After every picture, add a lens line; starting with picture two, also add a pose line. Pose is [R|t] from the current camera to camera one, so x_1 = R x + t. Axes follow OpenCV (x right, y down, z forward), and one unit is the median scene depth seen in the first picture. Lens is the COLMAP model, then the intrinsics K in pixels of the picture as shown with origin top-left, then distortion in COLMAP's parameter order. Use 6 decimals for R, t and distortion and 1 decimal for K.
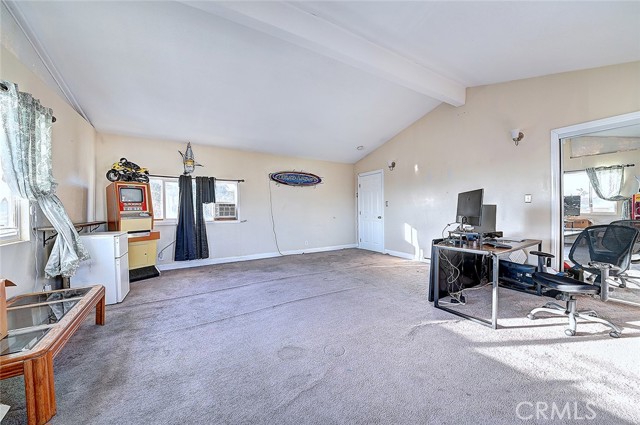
lens RADIAL K [[228.2, 0, 323.2], [0, 228.2, 214.5], [0, 0, 1]] dist [0.000832, -0.009707]
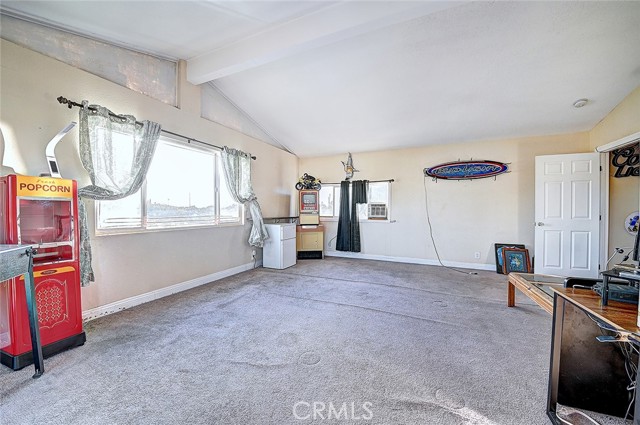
lens RADIAL K [[236.3, 0, 323.3], [0, 236.3, 215.1], [0, 0, 1]] dist [0.014175, -0.014024]
pose [[0.564724, 0.027657, -0.824816, 0.422573], [-0.024897, 0.999554, 0.016470, -0.009585], [0.824904, 0.011234, 0.565161, 0.228409]]
